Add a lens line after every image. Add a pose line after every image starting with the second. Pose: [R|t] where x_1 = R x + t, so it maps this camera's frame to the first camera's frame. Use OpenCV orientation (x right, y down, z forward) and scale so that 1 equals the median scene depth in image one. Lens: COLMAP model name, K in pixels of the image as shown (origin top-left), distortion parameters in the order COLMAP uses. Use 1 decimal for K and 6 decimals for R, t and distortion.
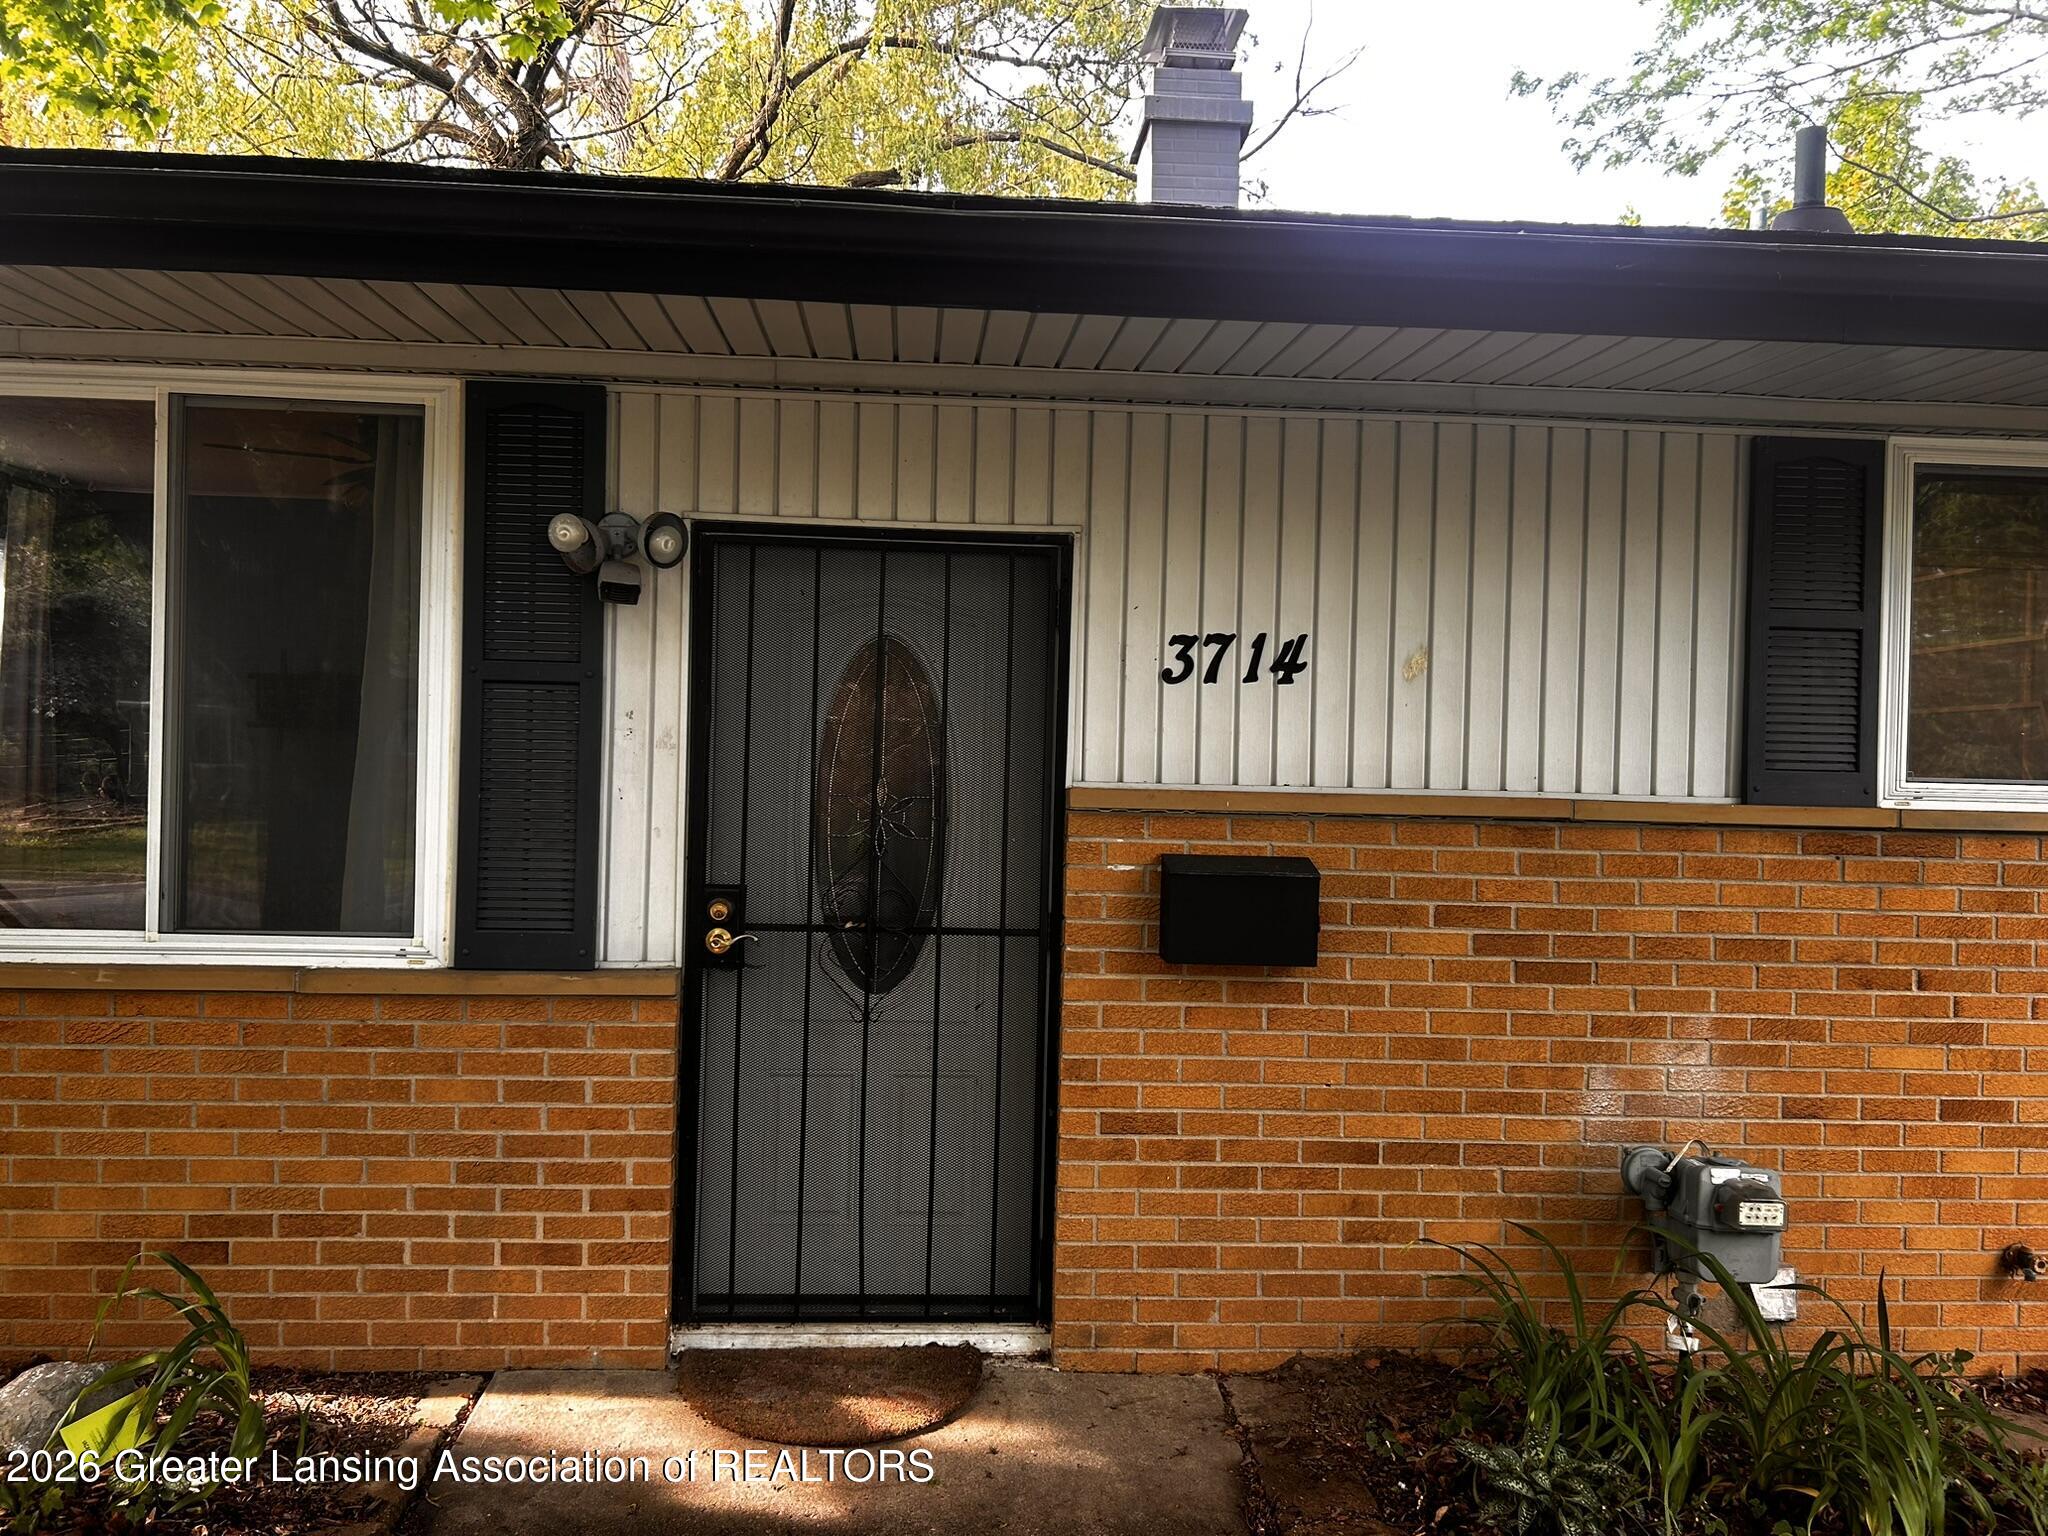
lens RADIAL K [[1540.8, 0, 1021.9], [0, 1540.8, 774.0], [0, 0, 1]] dist [0.030374, -0.035721]
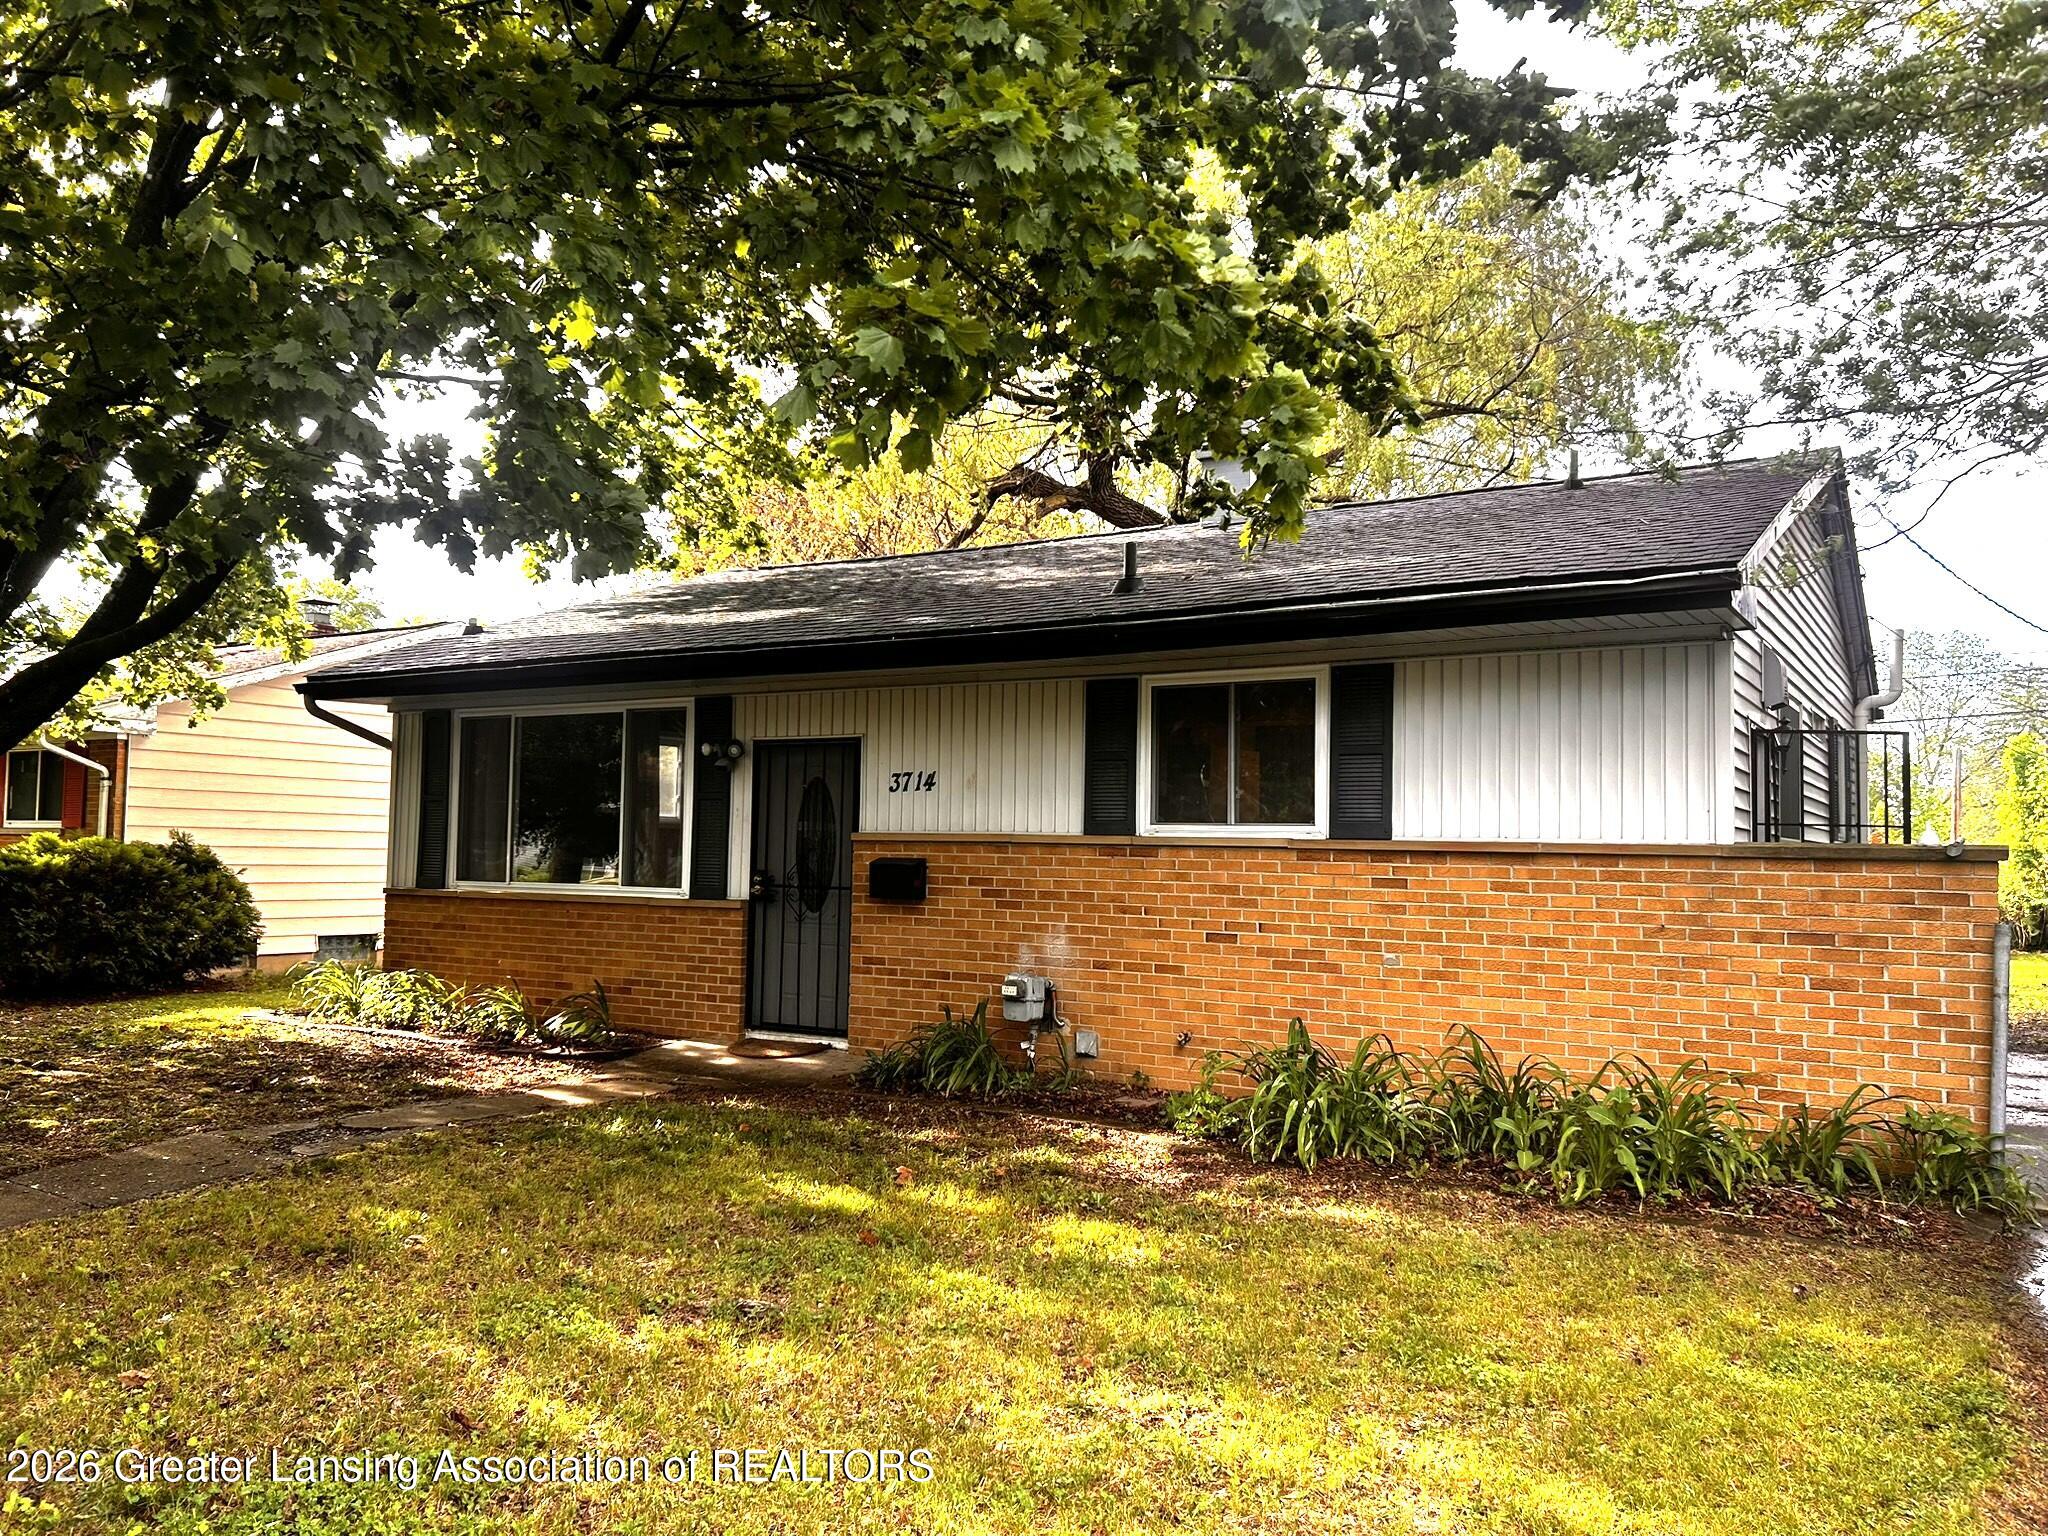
lens RADIAL K [[1540.8, 0, 1026.5], [0, 1540.8, 763.7], [0, 0, 1]] dist [0.030374, -0.035721]
pose [[0.817834, -0.043690, -0.573794, 1.779404], [-0.000409, 0.997069, -0.076501, 0.091894], [0.575454, 0.062800, 0.815419, -0.991790]]
